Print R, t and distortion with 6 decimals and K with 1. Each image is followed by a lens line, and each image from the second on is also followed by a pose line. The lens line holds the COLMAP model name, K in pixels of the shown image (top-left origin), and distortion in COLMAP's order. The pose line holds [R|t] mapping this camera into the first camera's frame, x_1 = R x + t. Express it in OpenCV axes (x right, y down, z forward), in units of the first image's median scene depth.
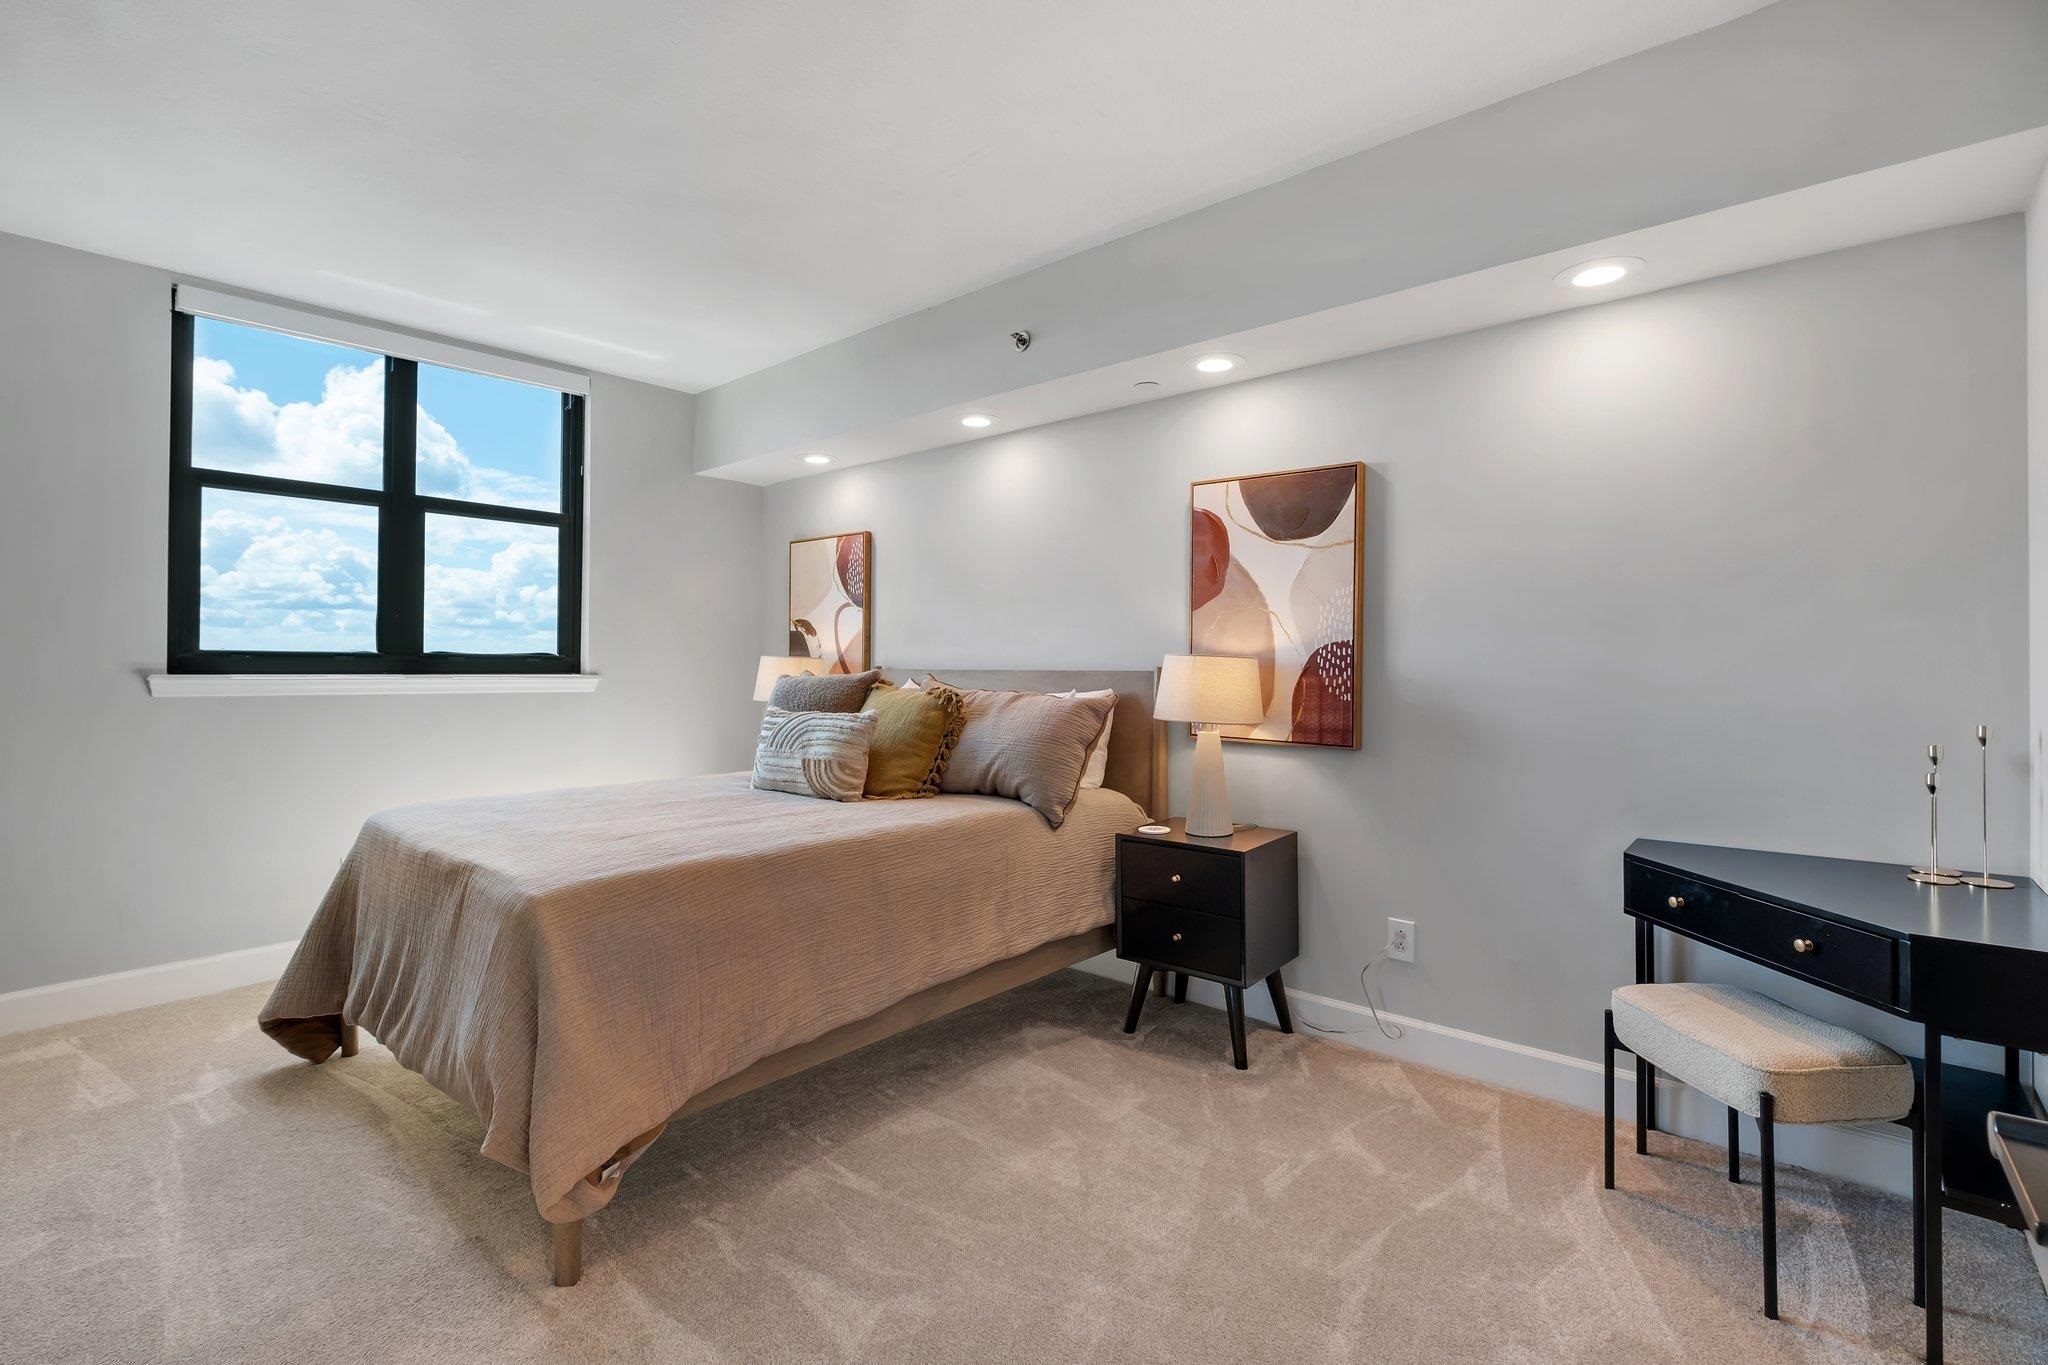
lens RADIAL K [[916.1, 0, 1022.8], [0, 916.1, 663.4], [0, 0, 1]] dist [-0.000766, -0.000410]
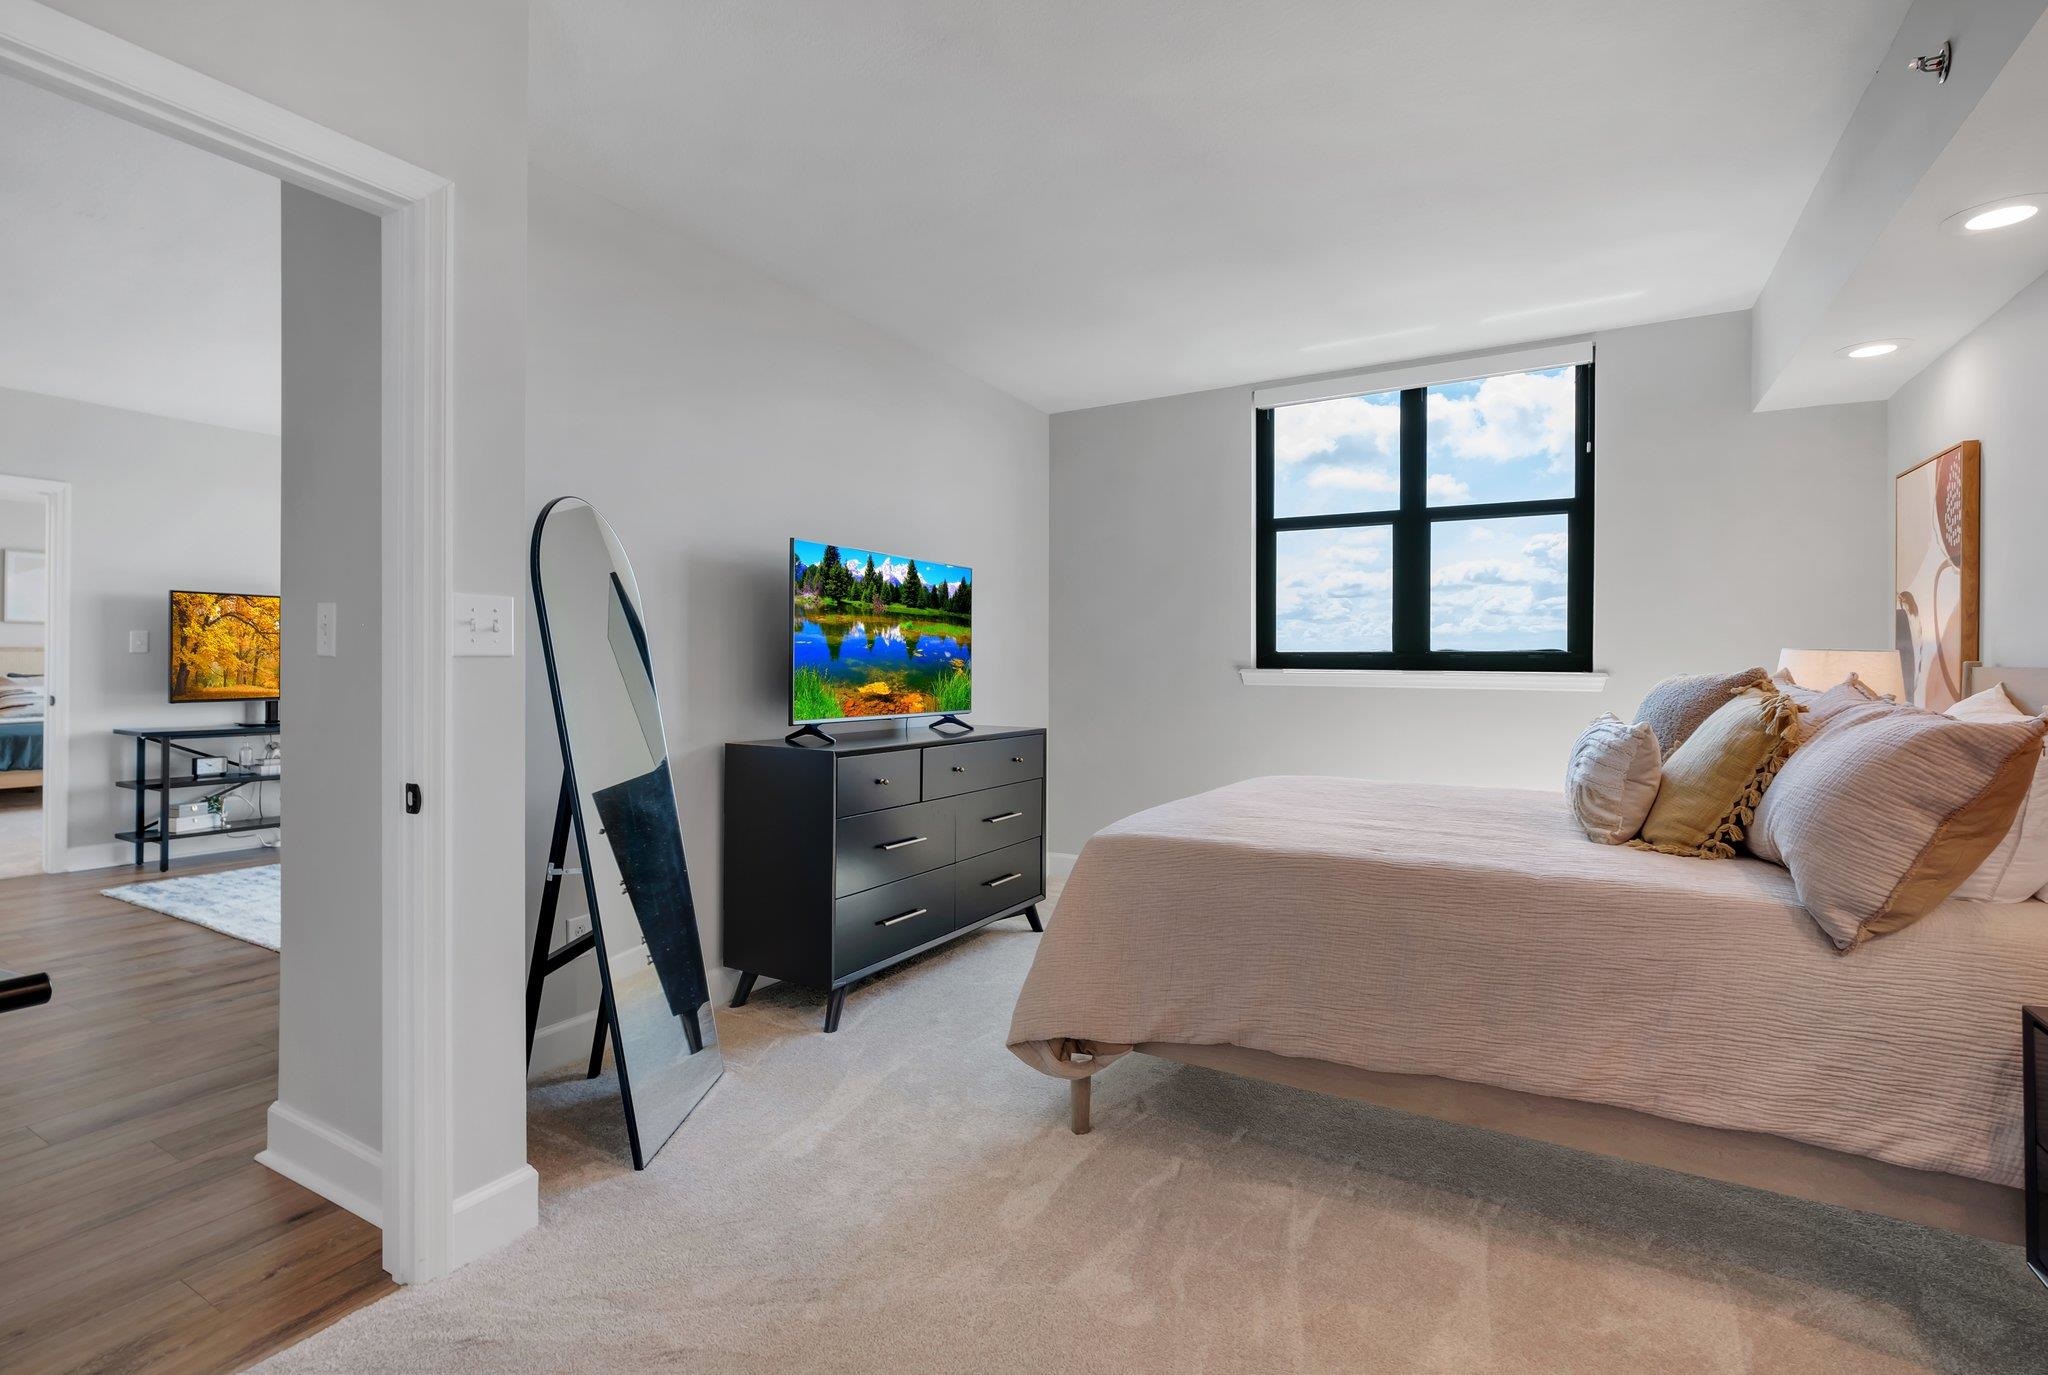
lens RADIAL K [[965.6, 0, 1012.8], [0, 965.6, 662.8], [0, 0, 1]] dist [-0.004857, -0.000159]
pose [[0.194709, -0.002347, -0.980858, 0.424330], [0.002058, 0.999996, -0.001984, 0.004116], [0.980859, -0.001633, 0.194713, 0.324647]]
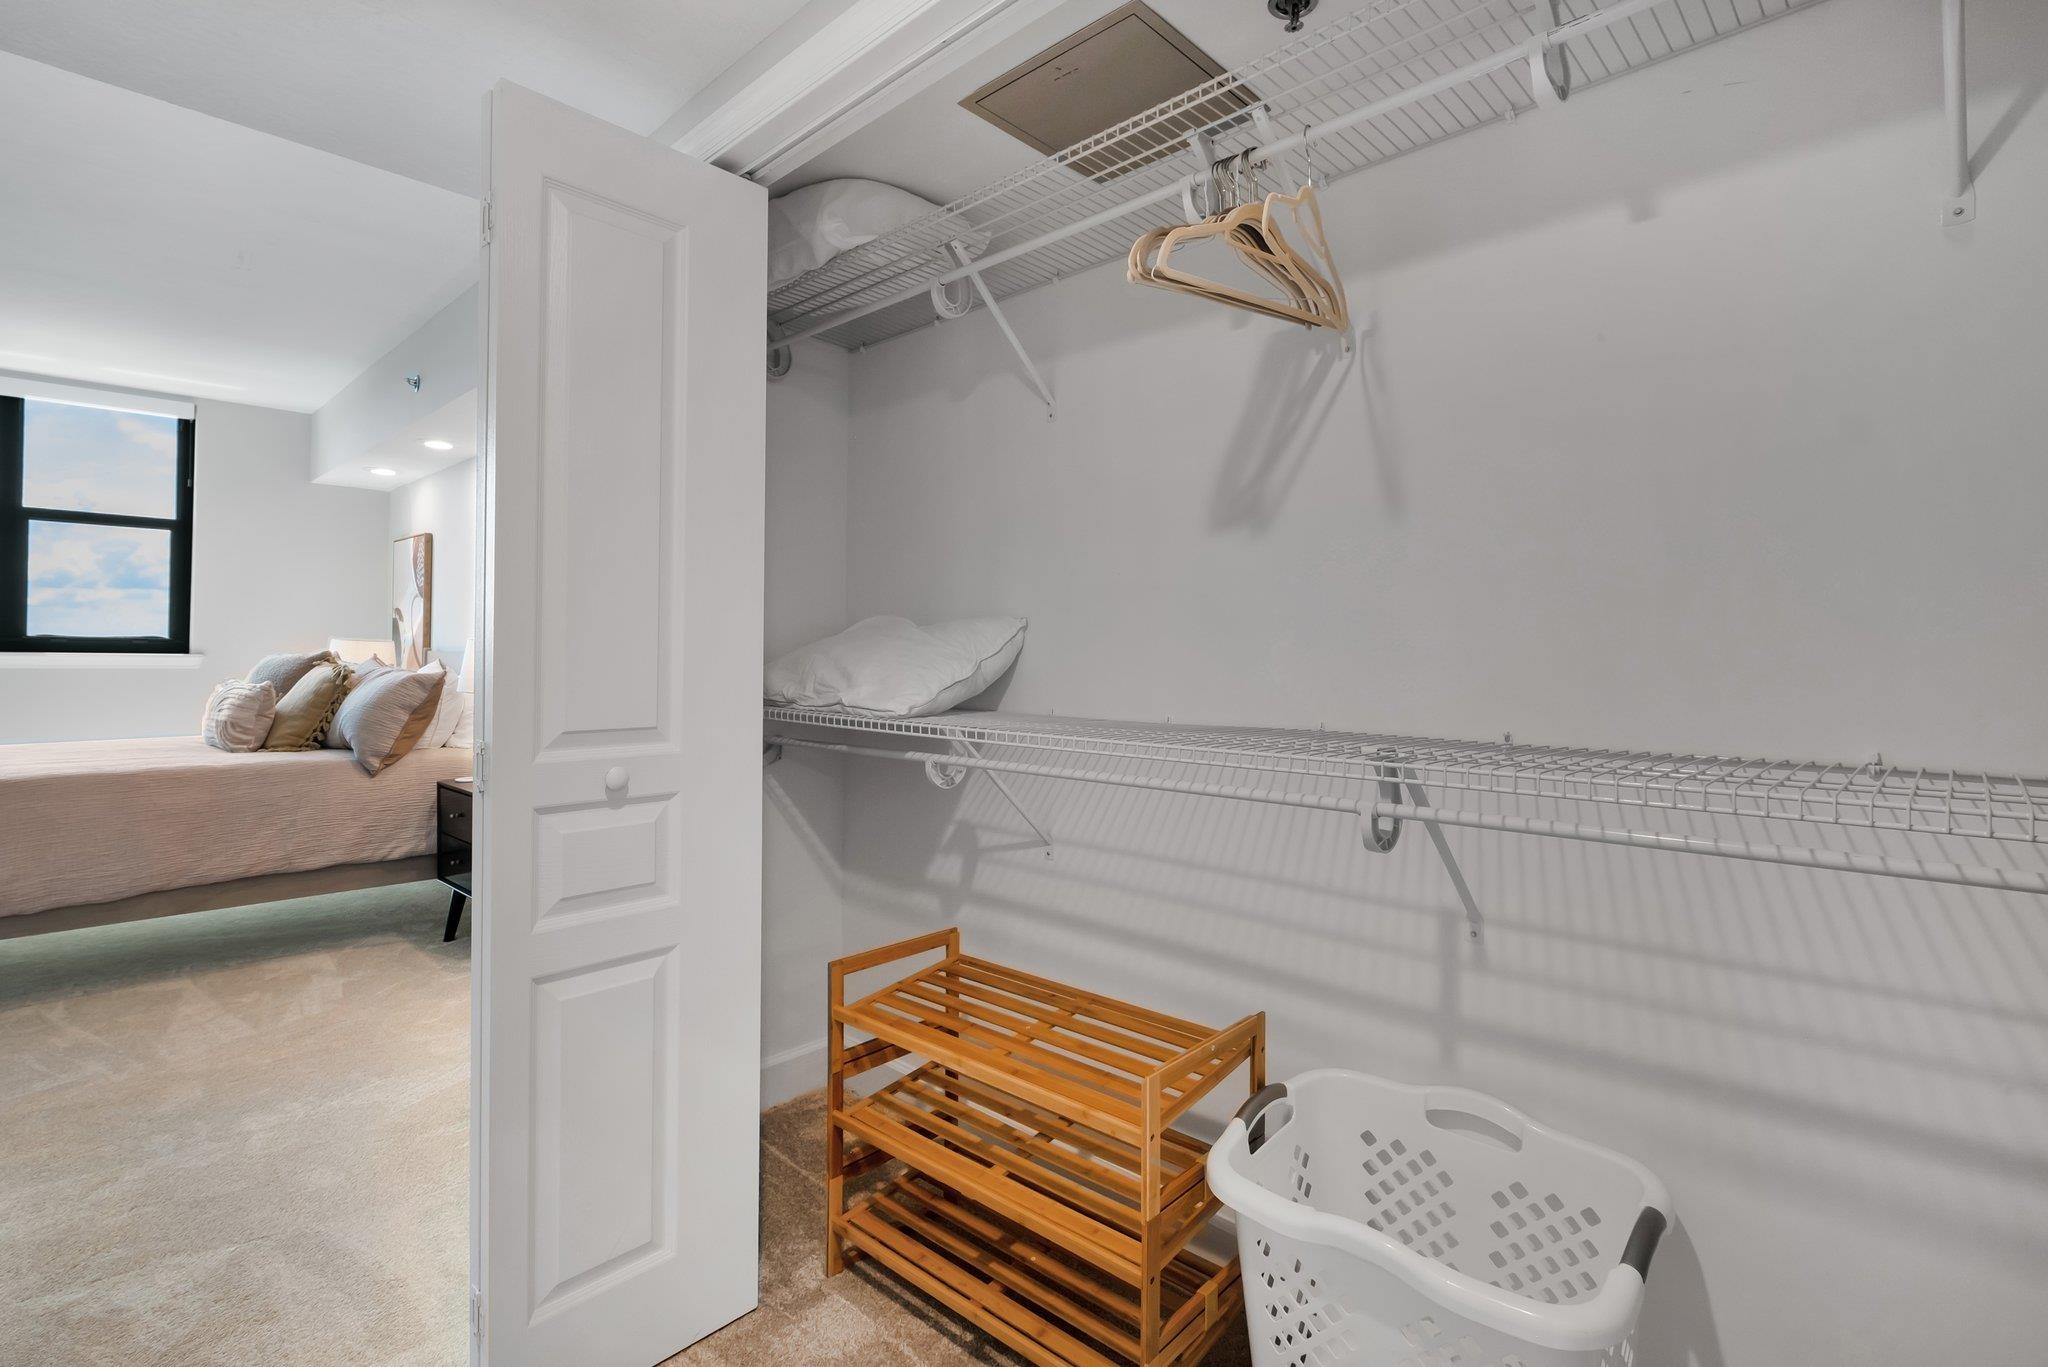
lens RADIAL K [[955.4, 0, 1010.3], [0, 955.4, 647.2], [0, 0, 1]] dist [-0.004384, -0.000805]
pose [[0.998621, 0.004712, -0.052279, 0.815475], [-0.004865, 0.999984, -0.002809, 0.002105], [0.052265, 0.003060, 0.998629, -0.224569]]
